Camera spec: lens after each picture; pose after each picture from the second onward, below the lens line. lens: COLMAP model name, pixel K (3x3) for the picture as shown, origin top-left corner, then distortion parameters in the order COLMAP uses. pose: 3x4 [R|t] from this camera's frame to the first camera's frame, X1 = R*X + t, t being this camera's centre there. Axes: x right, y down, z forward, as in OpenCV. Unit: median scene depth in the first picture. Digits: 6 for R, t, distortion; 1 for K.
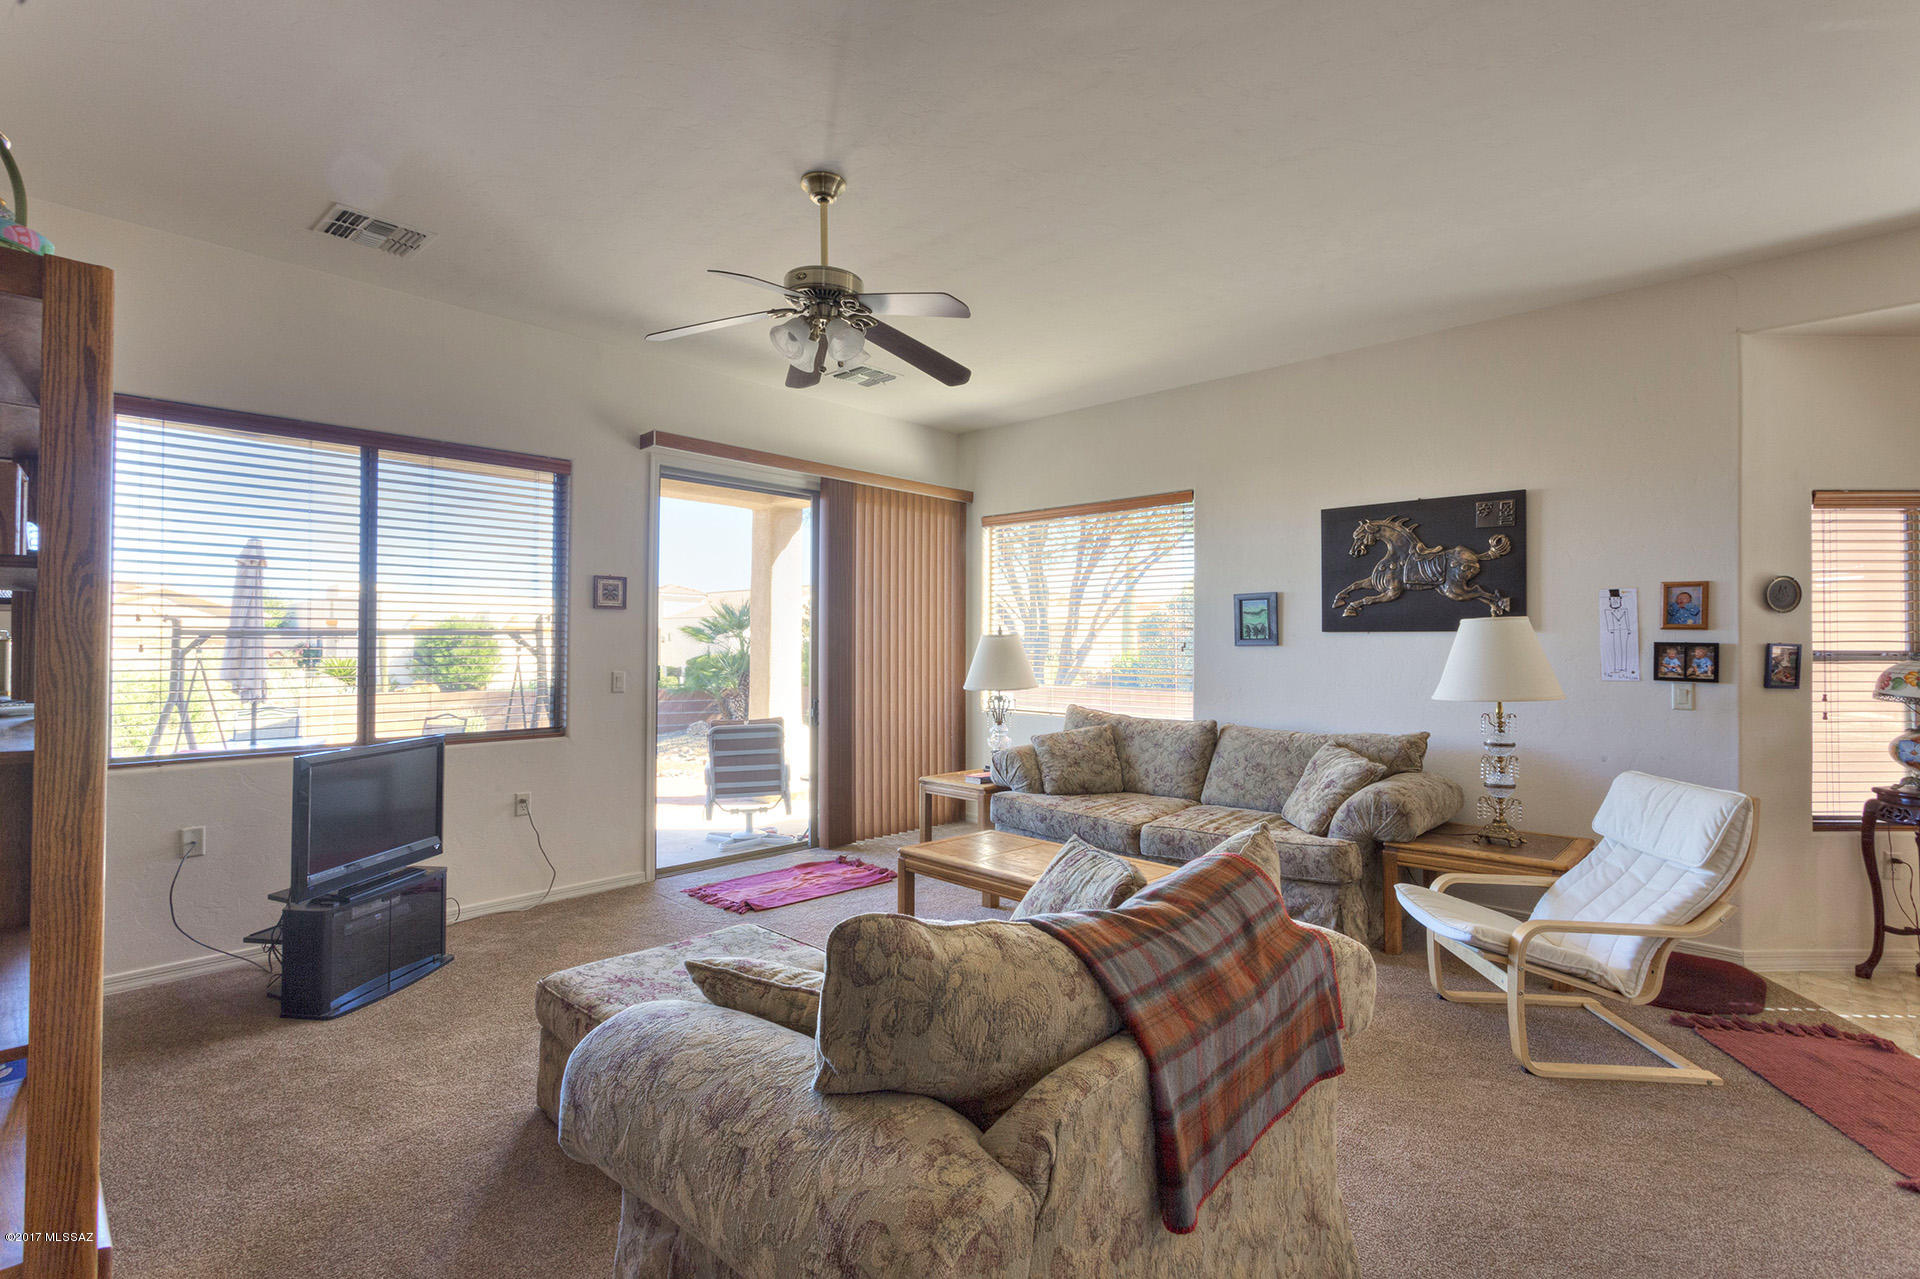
lens RADIAL K [[925.3, 0, 950.6], [0, 925.3, 630.6], [0, 0, 1]] dist [0.016301, 0.000663]
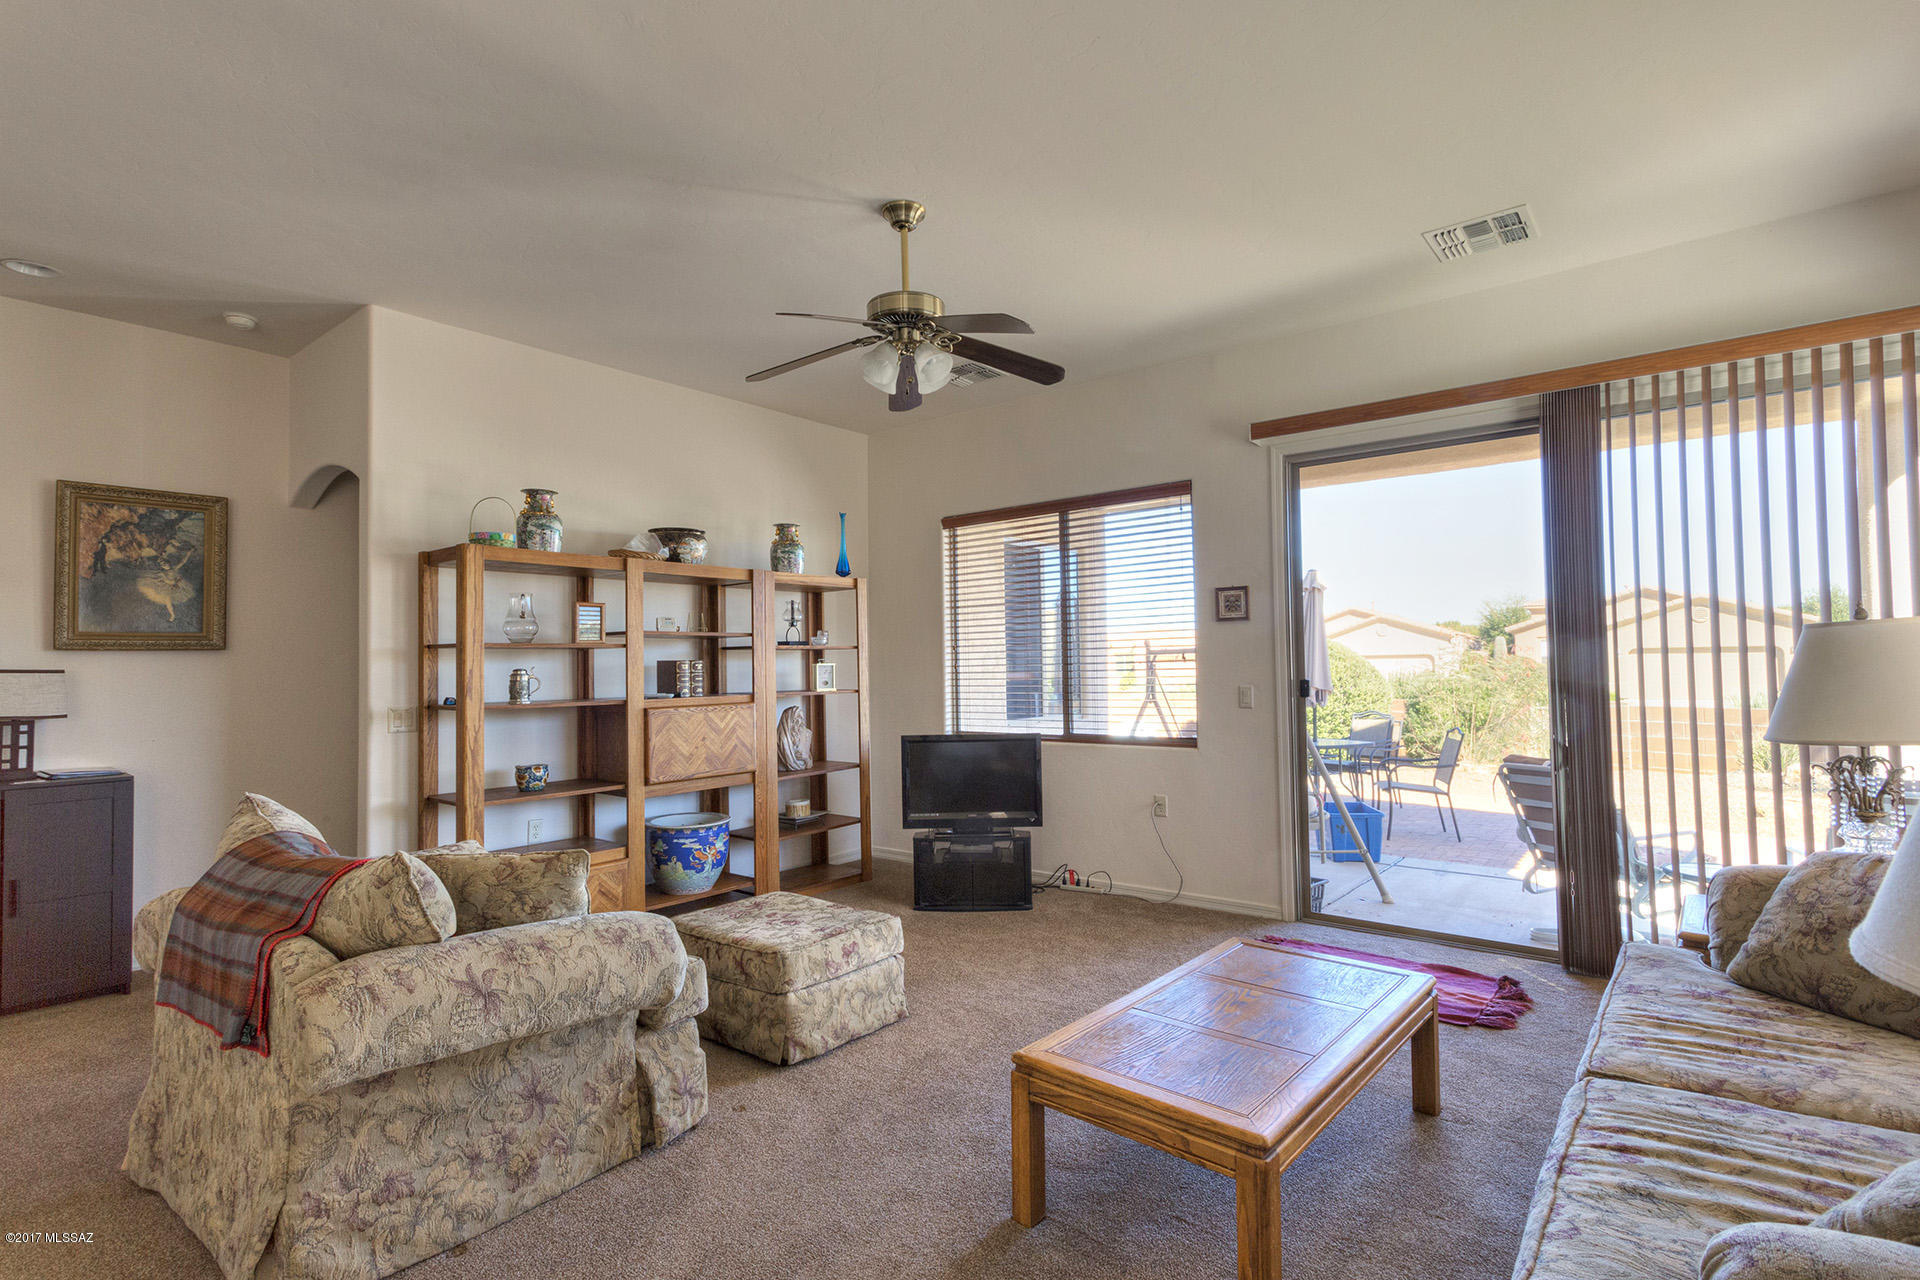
lens RADIAL K [[925.3, 0, 955.8], [0, 925.3, 631.0], [0, 0, 1]] dist [0.016301, 0.000663]
pose [[0.085907, -0.036629, -0.995630, 0.568571], [0.039004, 0.998681, -0.033376, 0.008206], [0.995539, -0.035967, 0.087223, 0.627220]]
